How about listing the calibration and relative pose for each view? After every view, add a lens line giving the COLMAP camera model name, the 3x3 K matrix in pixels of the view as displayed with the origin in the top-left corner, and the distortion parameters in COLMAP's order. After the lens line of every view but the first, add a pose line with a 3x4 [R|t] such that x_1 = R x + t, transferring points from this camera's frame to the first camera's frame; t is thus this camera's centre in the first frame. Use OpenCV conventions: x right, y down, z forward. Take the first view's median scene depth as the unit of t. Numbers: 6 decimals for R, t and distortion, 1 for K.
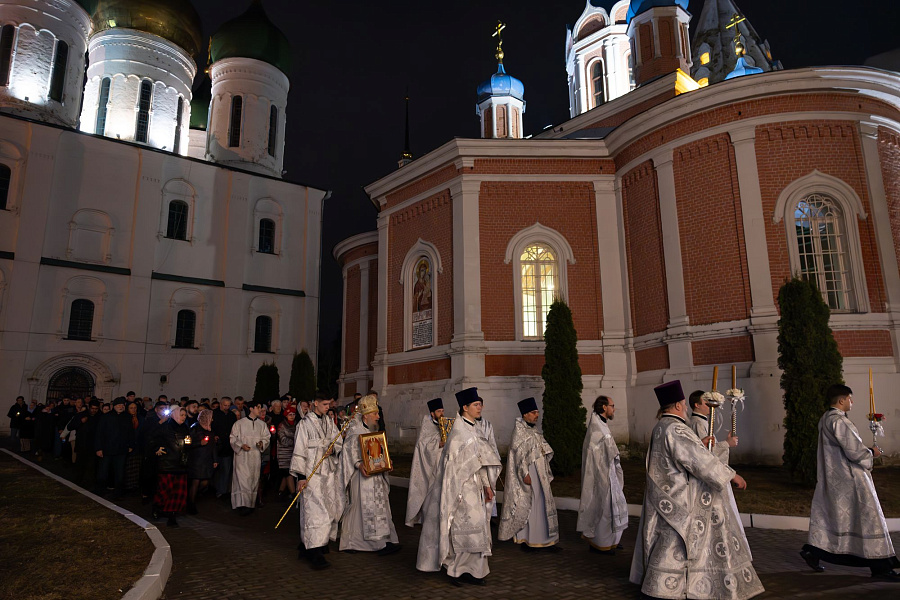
lens RADIAL K [[596.9, 0, 450.0], [0, 596.9, 300.0], [0, 0, 1]] dist [-0.006239, 0.004572]
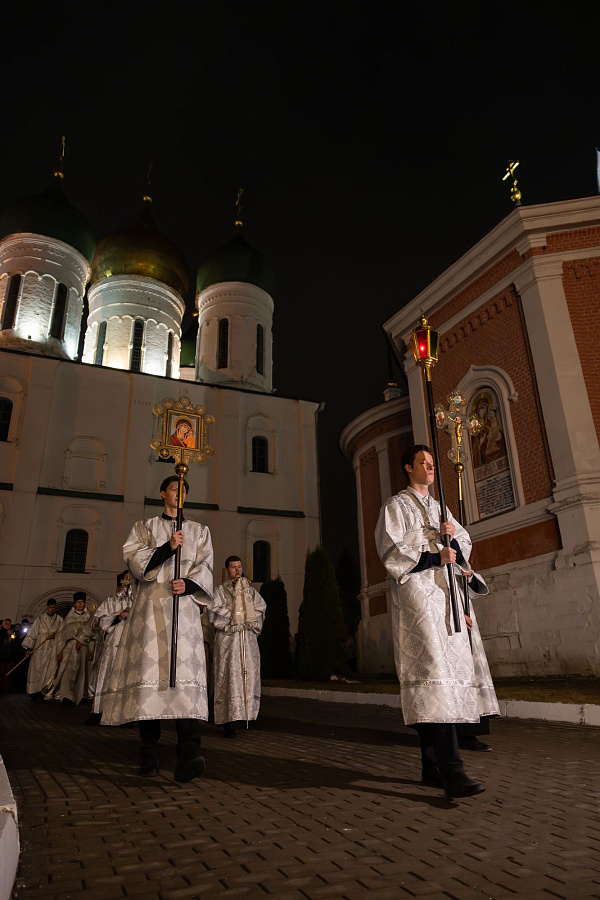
lens RADIAL K [[596.9, 0, 300.0], [0, 596.9, 450.0], [0, 0, 1]] dist [-0.006239, 0.004572]
pose [[0.971651, -0.097851, -0.215222, -0.049004], [0.061396, 0.983533, -0.169981, 0.048091], [0.228311, 0.151948, 0.961658, 0.128991]]
